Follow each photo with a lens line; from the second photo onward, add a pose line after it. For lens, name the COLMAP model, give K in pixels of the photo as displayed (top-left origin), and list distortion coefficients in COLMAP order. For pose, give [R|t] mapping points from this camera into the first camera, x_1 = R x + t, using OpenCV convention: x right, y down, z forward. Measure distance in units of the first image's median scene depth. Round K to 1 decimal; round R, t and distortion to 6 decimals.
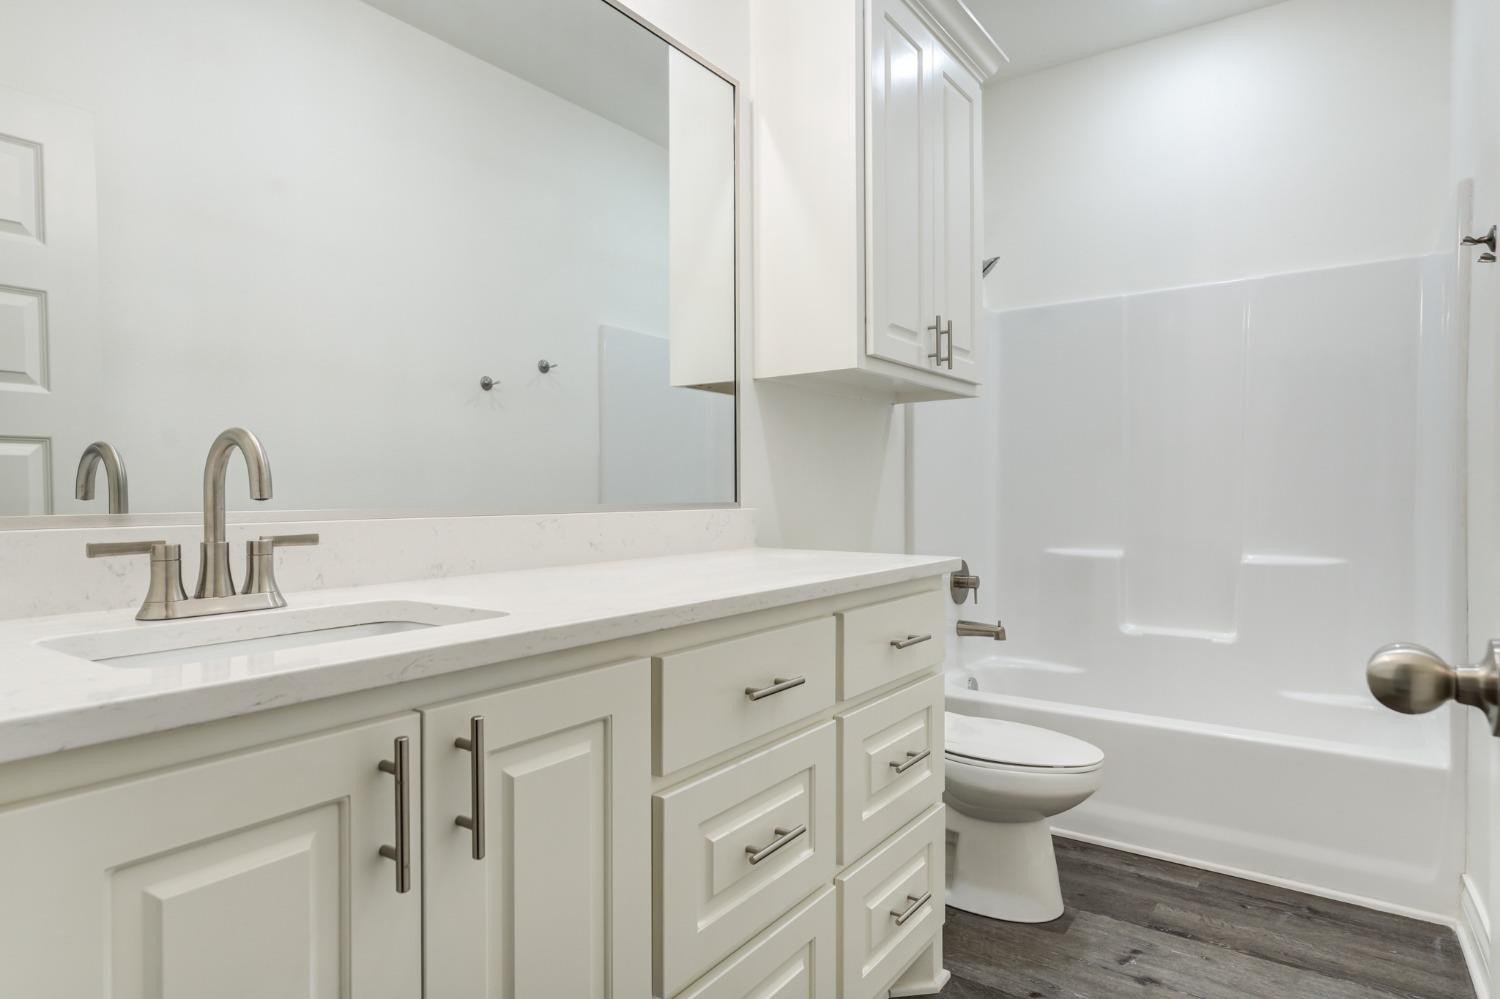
lens RADIAL K [[839.7, 0, 752.4], [0, 839.7, 500.2], [0, 0, 1]] dist [0.014826, -0.002057]
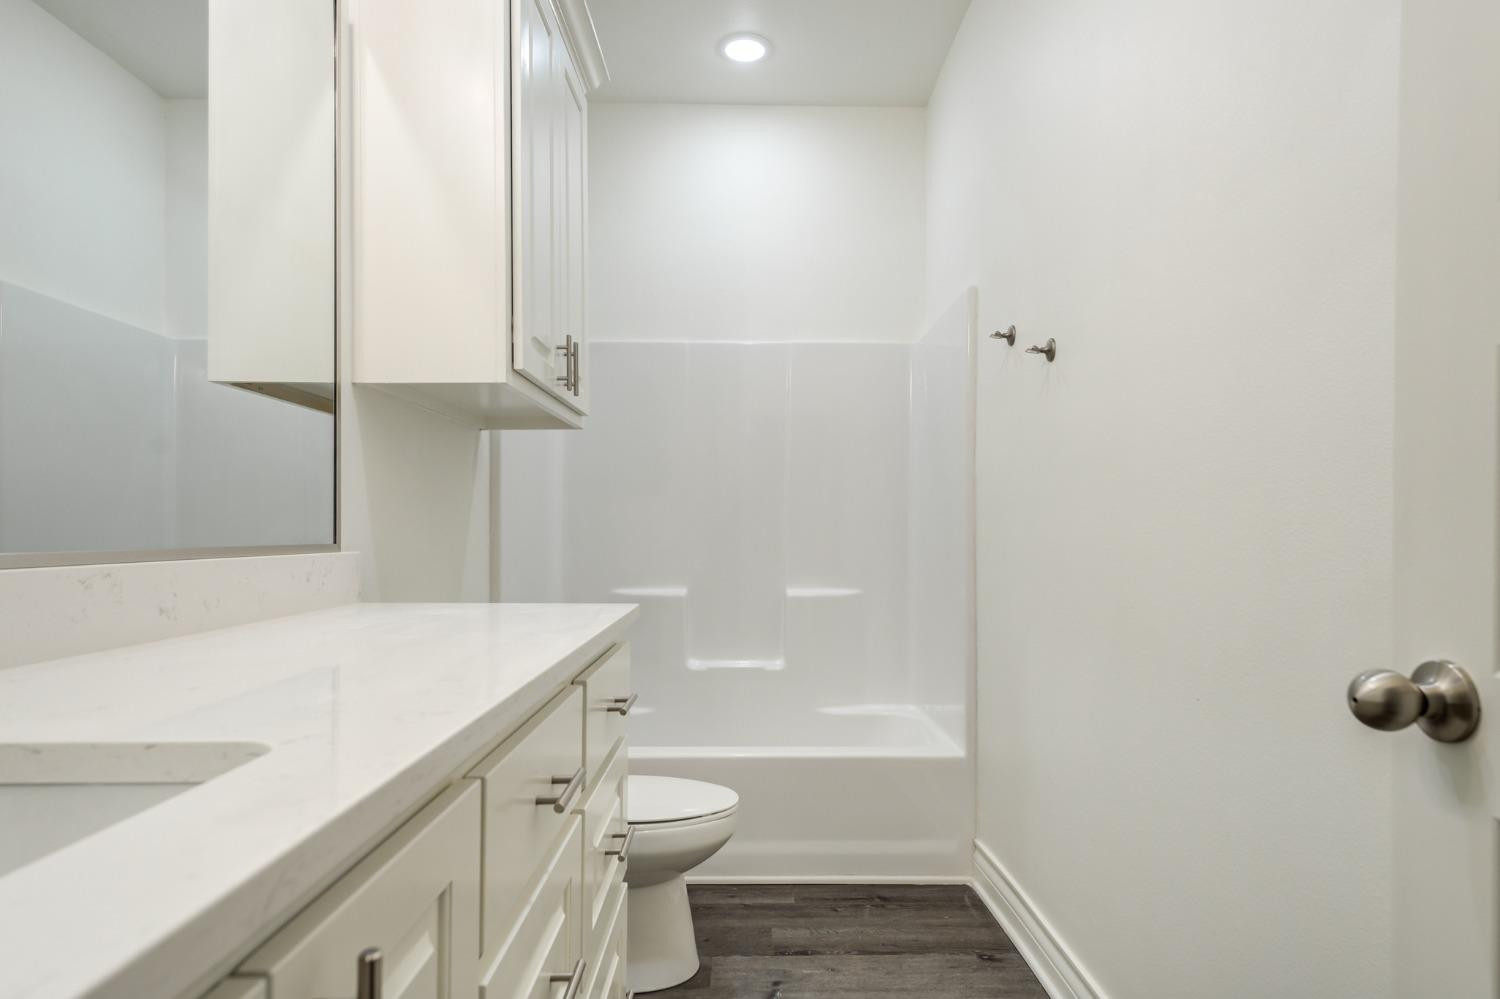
lens RADIAL K [[858.6, 0, 750.4], [0, 858.6, 526.3], [0, 0, 1]] dist [0.018893, 0.000163]
pose [[0.810432, 0.008598, 0.585770, -0.171347], [-0.000069, 0.999894, -0.014580, -0.001884], [-0.585833, 0.011775, 0.810346, 0.154369]]
